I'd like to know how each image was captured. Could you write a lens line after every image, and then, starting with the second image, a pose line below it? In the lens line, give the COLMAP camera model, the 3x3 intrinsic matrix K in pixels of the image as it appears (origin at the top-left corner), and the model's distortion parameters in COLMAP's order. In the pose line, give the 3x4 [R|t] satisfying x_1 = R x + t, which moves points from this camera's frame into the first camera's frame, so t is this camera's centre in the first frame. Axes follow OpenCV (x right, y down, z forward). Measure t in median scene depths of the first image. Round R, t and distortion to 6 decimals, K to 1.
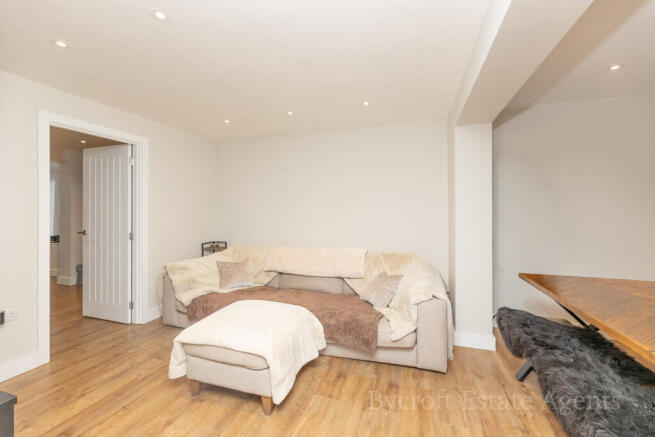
lens RADIAL K [[268.9, 0, 327.3], [0, 268.9, 209.4], [0, 0, 1]] dist [-0.000849, -0.000011]
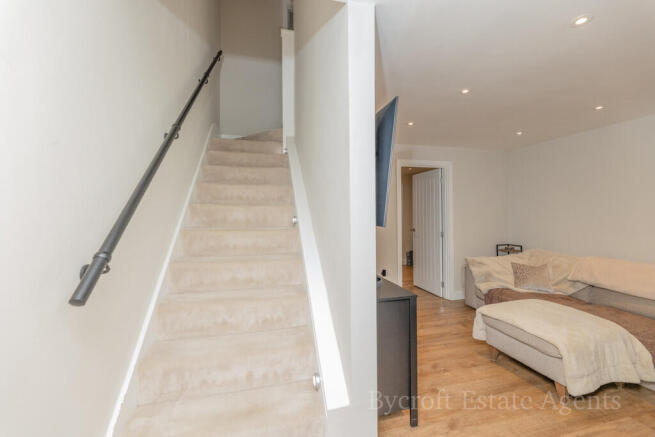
lens RADIAL K [[268.9, 0, 327.3], [0, 268.9, 209.4], [0, 0, 1]] dist [-0.000849, -0.000011]
pose [[0.542919, -0.014881, -0.839653, 0.116815], [0.009106, 0.999889, -0.011833, -0.018329], [0.839735, -0.001221, 0.542994, -0.252134]]
